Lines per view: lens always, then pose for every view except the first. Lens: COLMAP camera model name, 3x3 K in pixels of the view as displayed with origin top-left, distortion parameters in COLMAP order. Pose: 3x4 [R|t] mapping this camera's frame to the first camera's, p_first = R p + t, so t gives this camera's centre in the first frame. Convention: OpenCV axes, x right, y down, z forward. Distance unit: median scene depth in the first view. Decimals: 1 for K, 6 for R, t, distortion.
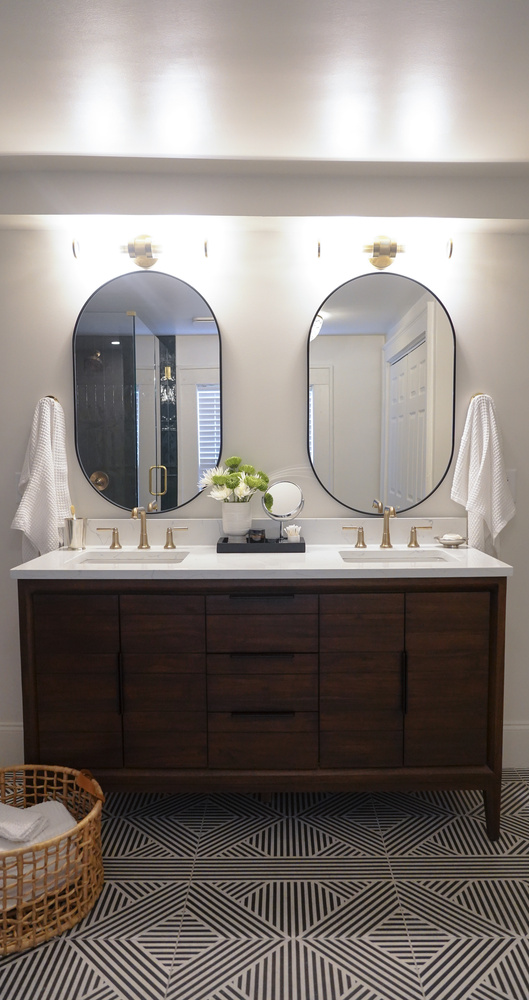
lens RADIAL K [[659.9, 0, 284.7], [0, 659.9, 501.0], [0, 0, 1]] dist [-0.037579, -0.000422]
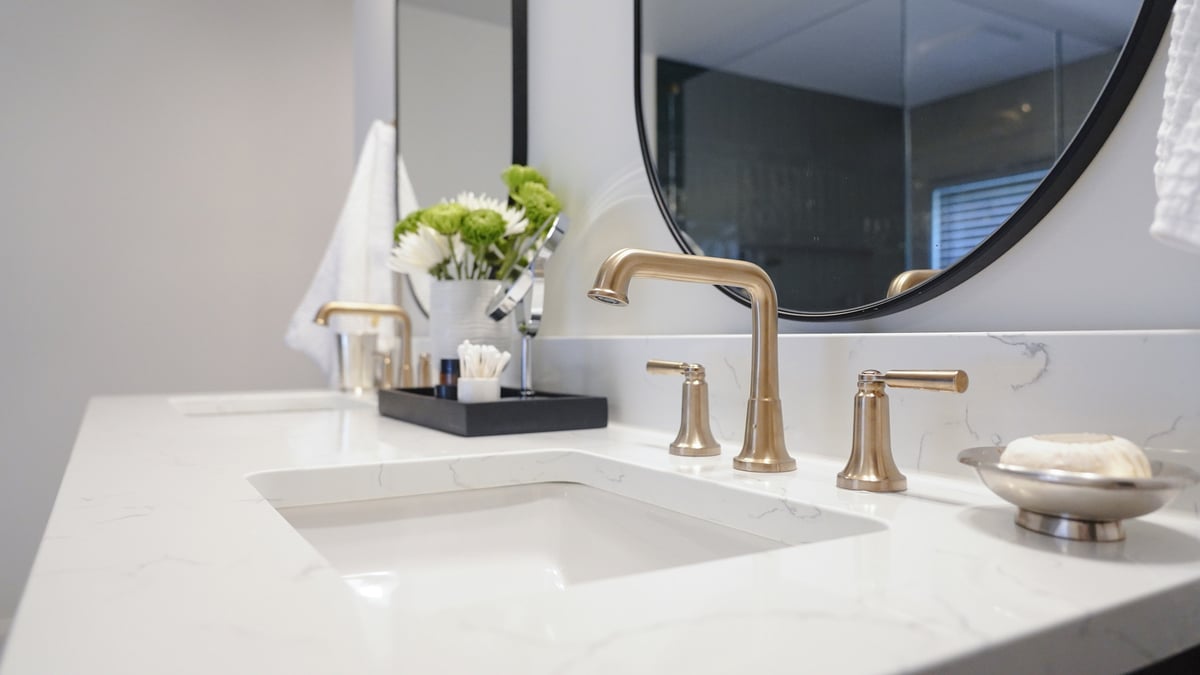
lens RADIAL K [[856.7, 0, 624.0], [0, 856.7, 337.6], [0, 0, 1]] dist [-0.020762, 0.005550]
pose [[0.520542, -0.003468, -0.853829, 0.354923], [-0.058541, 0.997494, -0.039741, 0.042724], [0.851827, 0.070671, 0.519034, 0.826659]]
